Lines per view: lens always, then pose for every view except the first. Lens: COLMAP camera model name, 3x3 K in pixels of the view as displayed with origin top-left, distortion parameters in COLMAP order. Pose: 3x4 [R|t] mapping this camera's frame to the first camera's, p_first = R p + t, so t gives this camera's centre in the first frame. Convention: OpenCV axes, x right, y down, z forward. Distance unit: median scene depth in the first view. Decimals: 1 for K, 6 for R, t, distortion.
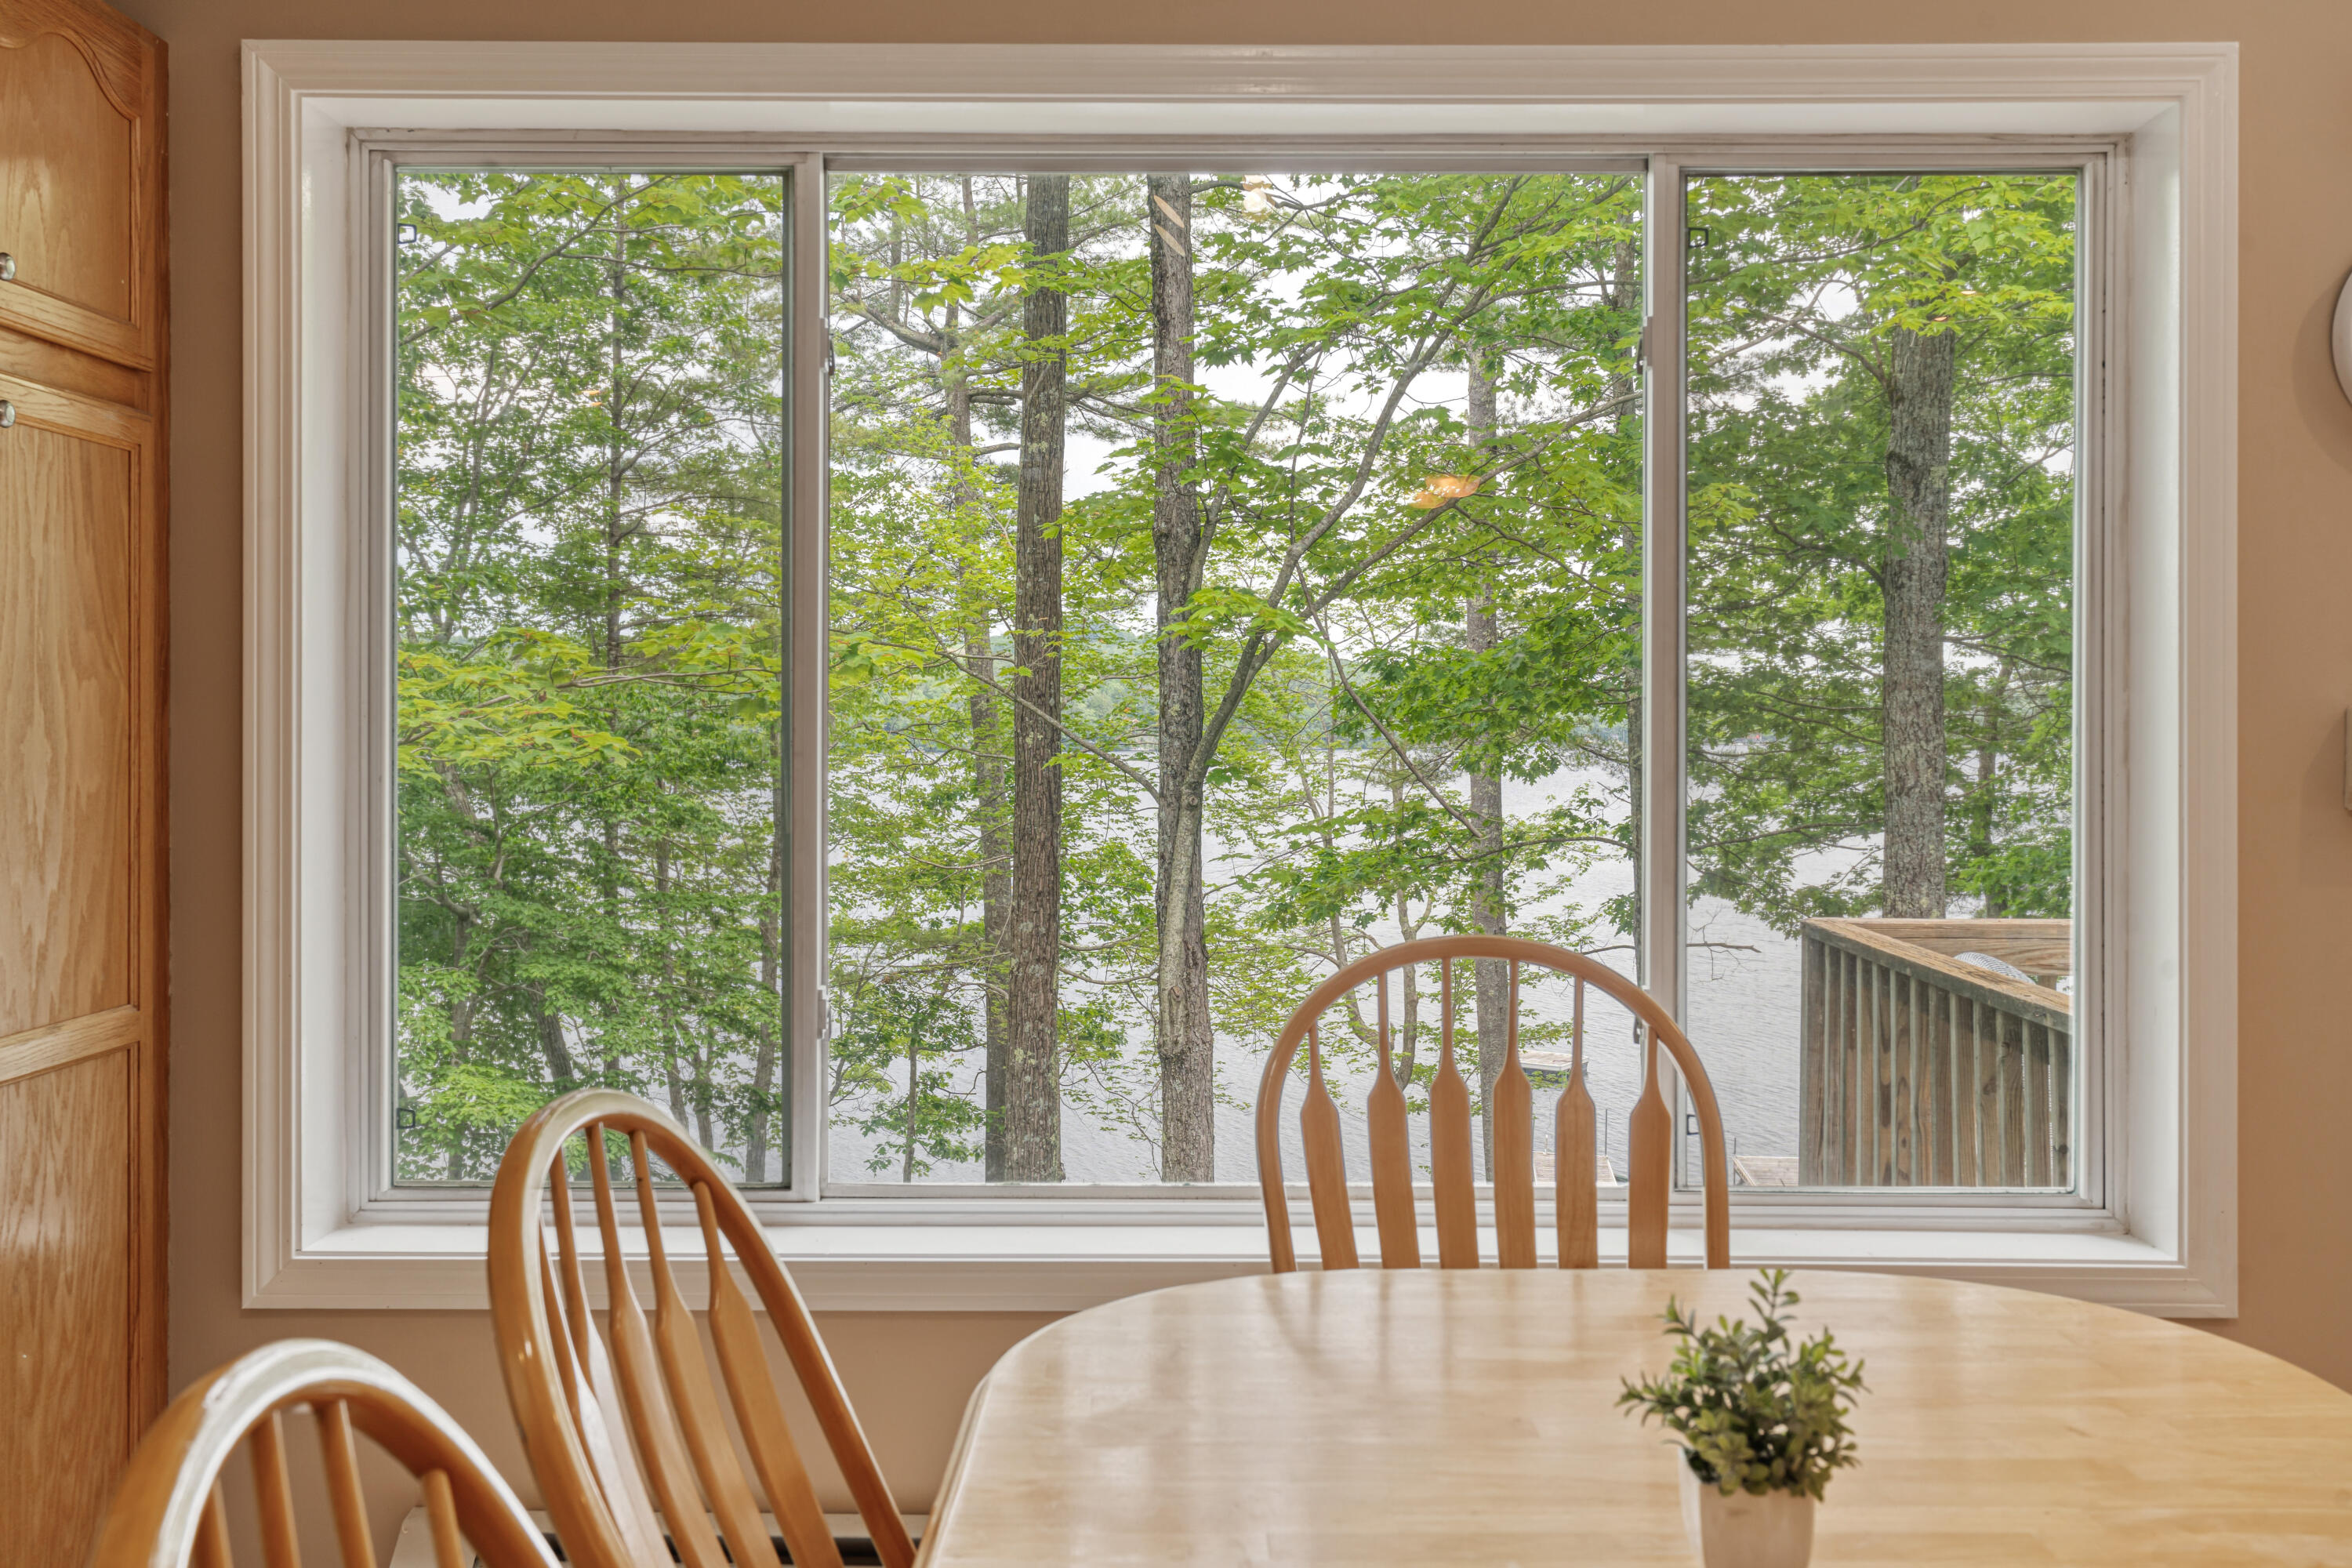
lens RADIAL K [[2144.9, 0, 1176.0], [0, 2144.9, 784.0], [0, 0, 1]] dist [0.007032, -0.008650]
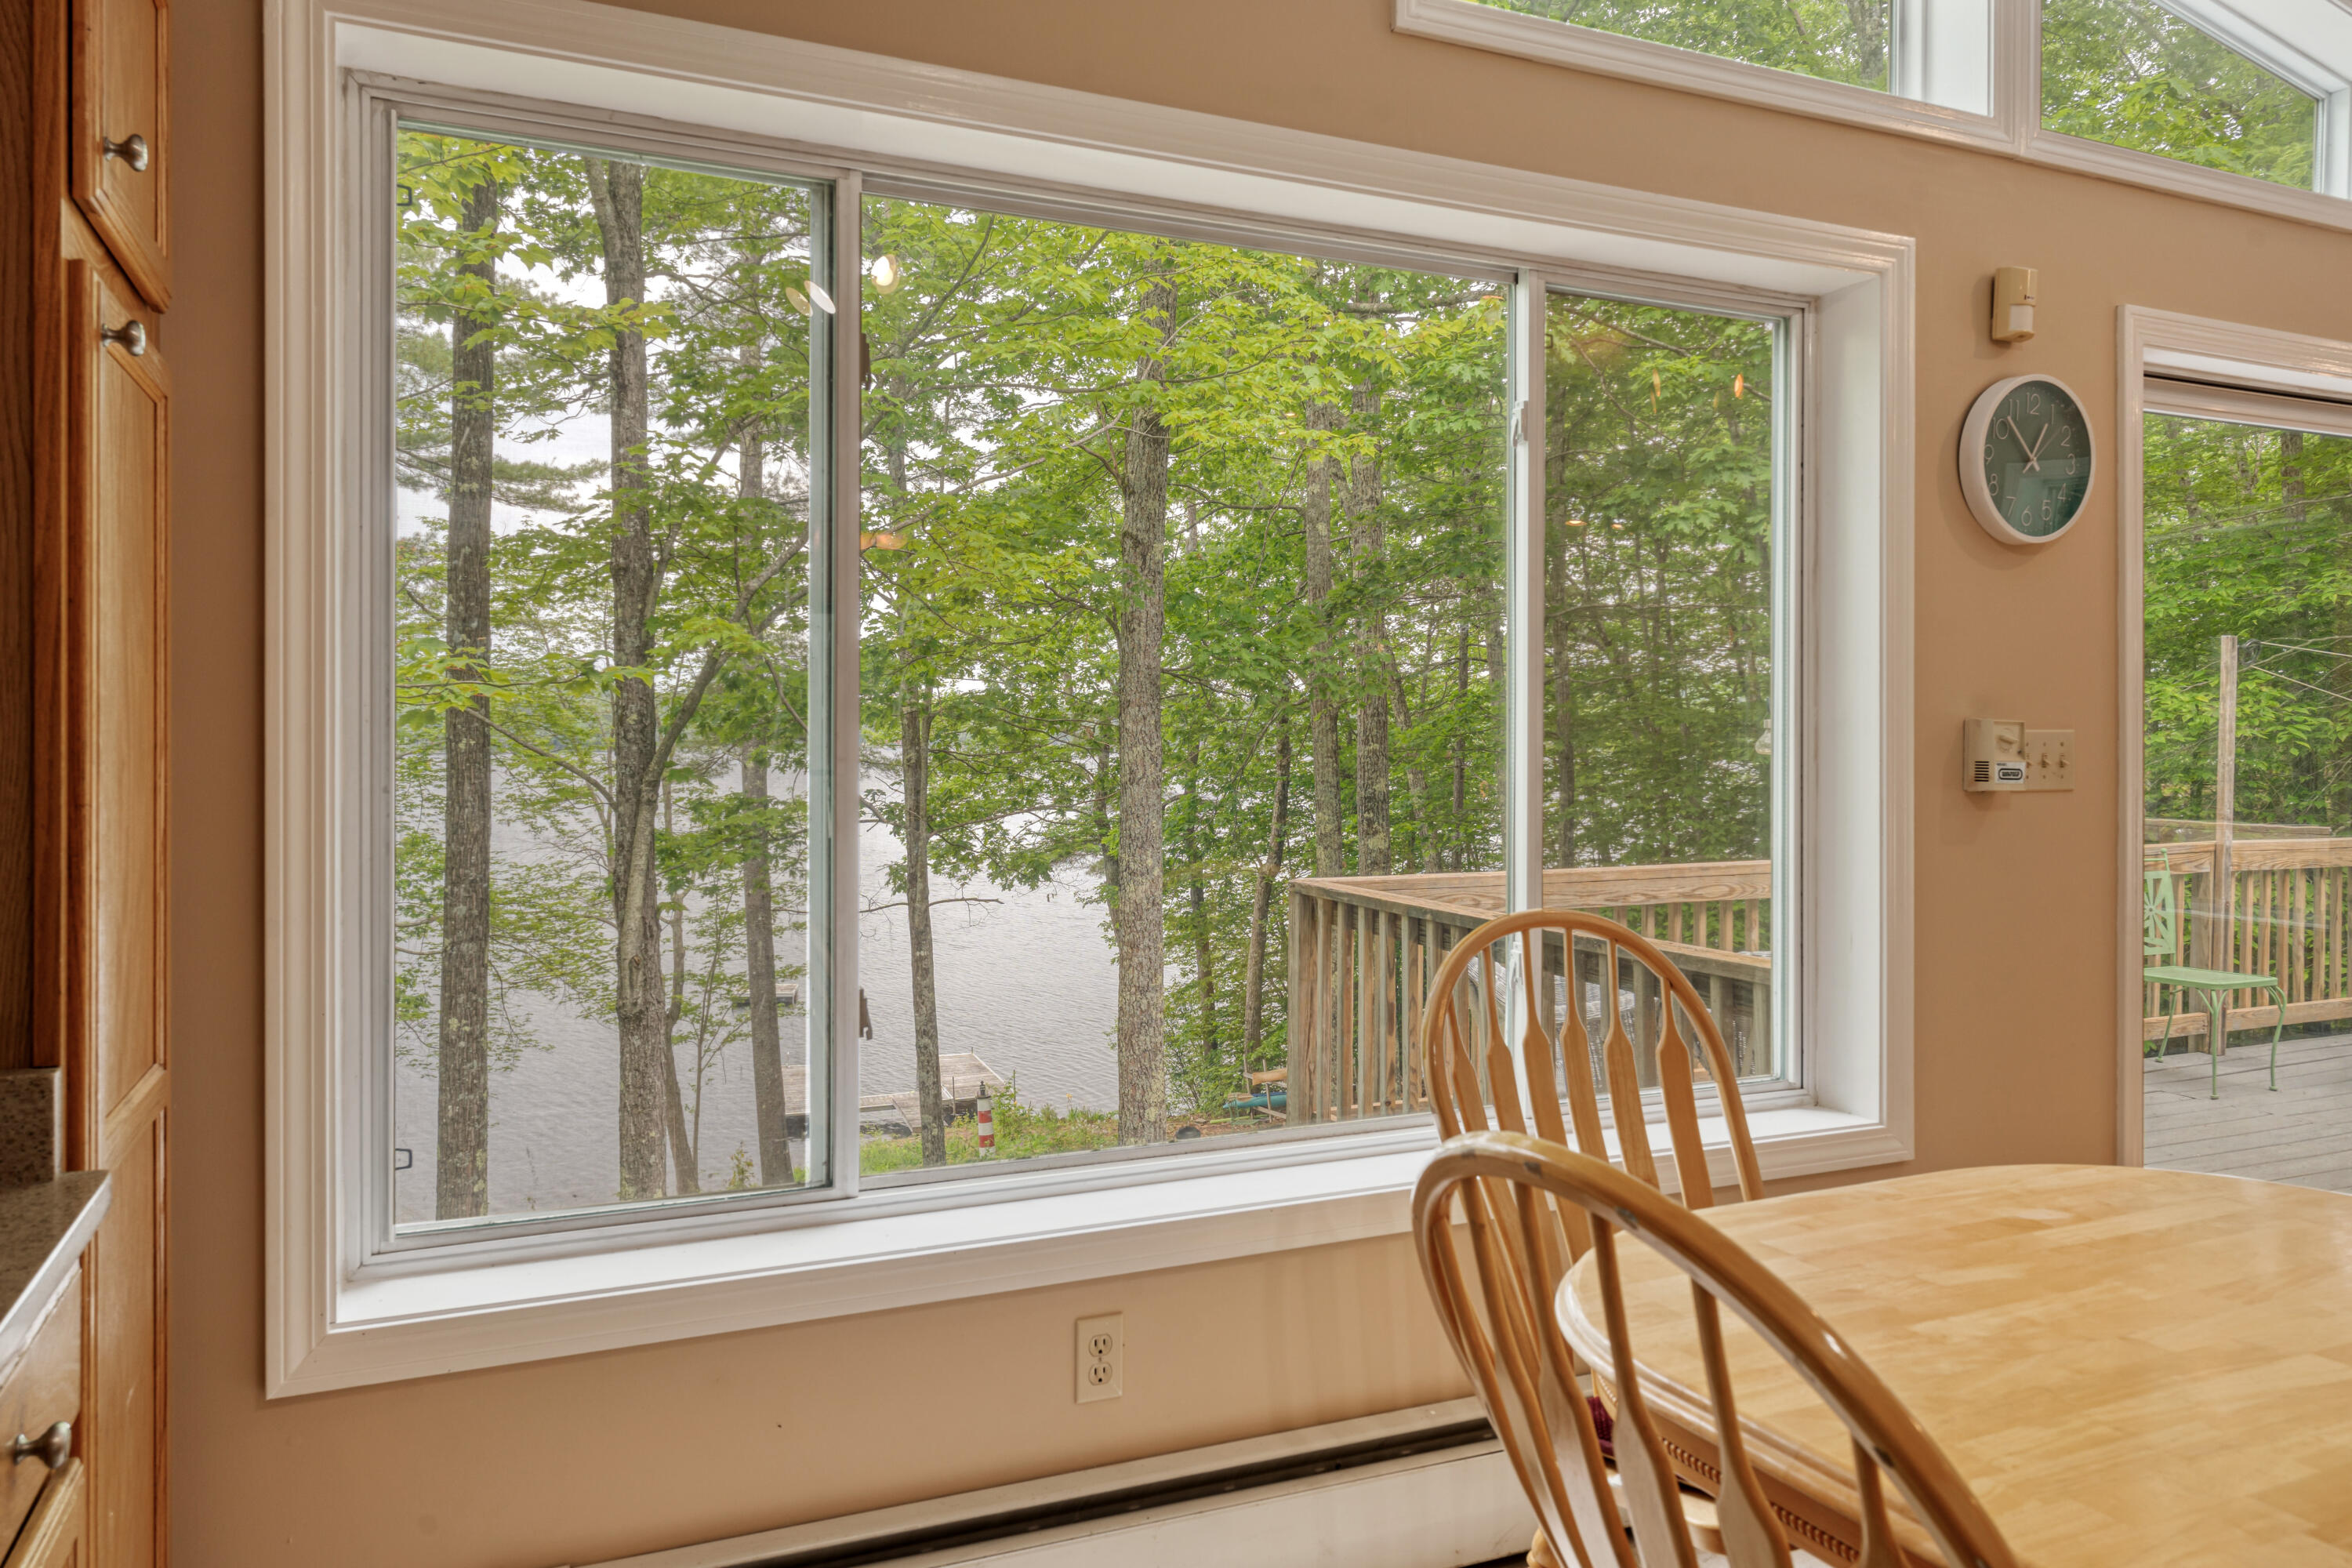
lens RADIAL K [[1633.9, 0, 1176.0], [0, 1633.9, 784.0], [0, 0, 1]] dist [0.004488, -0.005163]
pose [[0.906841, -0.013303, 0.421263, -0.108382], [0.011580, 0.999911, 0.006648, -0.001824], [-0.421314, -0.001151, 0.906914, 0.069264]]
